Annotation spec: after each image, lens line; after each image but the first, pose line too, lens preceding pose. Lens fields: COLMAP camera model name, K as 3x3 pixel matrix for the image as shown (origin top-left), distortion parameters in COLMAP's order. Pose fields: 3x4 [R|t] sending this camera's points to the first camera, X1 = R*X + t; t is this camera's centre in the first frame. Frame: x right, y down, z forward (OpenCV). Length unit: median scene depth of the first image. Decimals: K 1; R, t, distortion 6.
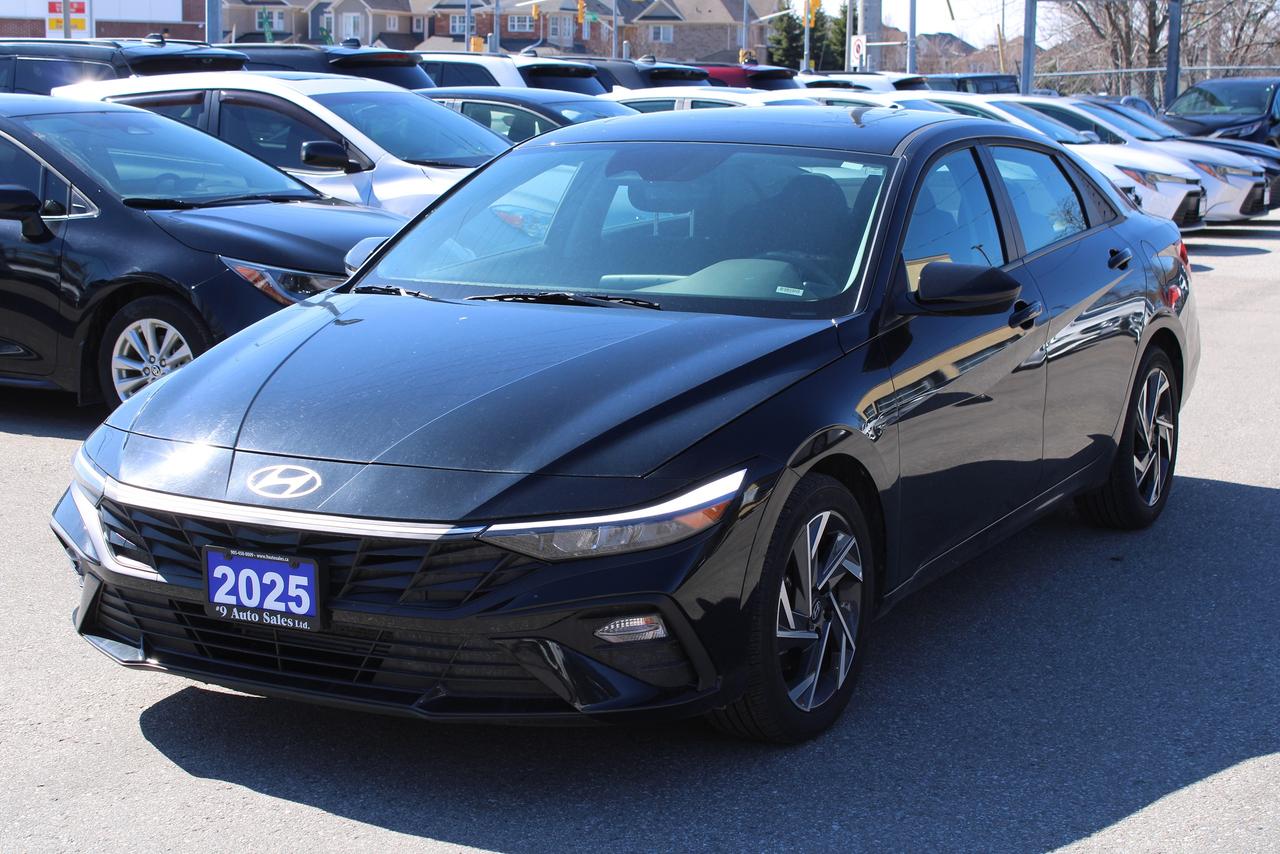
lens RADIAL K [[2220.1, 0, 639.9], [0, 2220.1, 429.8], [0, 0, 1]] dist [-0.011948, 0.000000]
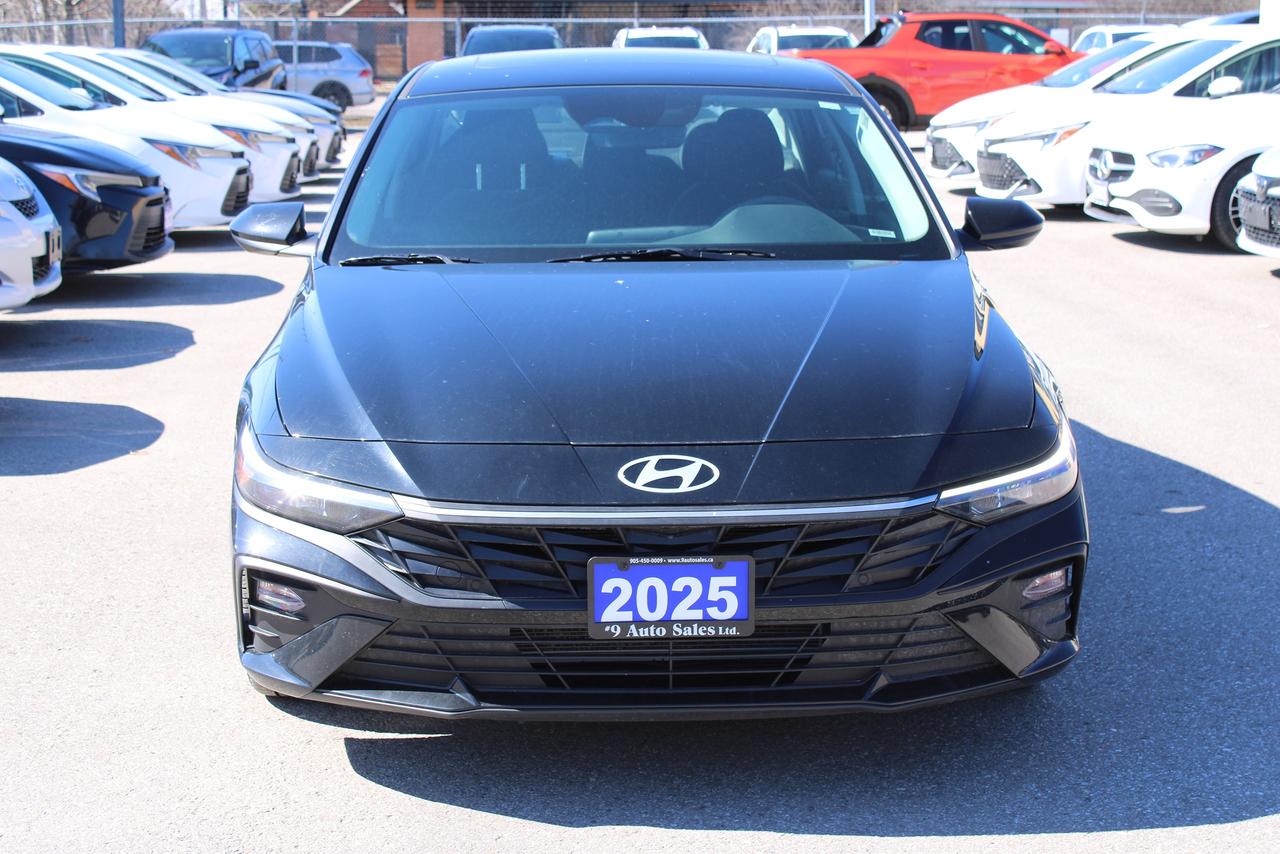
lens RADIAL K [[2220.1, 0, 639.9], [0, 2220.1, 423.9], [0, 0, 1]] dist [-0.011948, 0.000000]
pose [[0.855065, -0.096703, 0.509424, -0.619101], [0.088063, 0.995266, 0.041116, -0.033493], [-0.510989, 0.009705, 0.859533, 0.253780]]
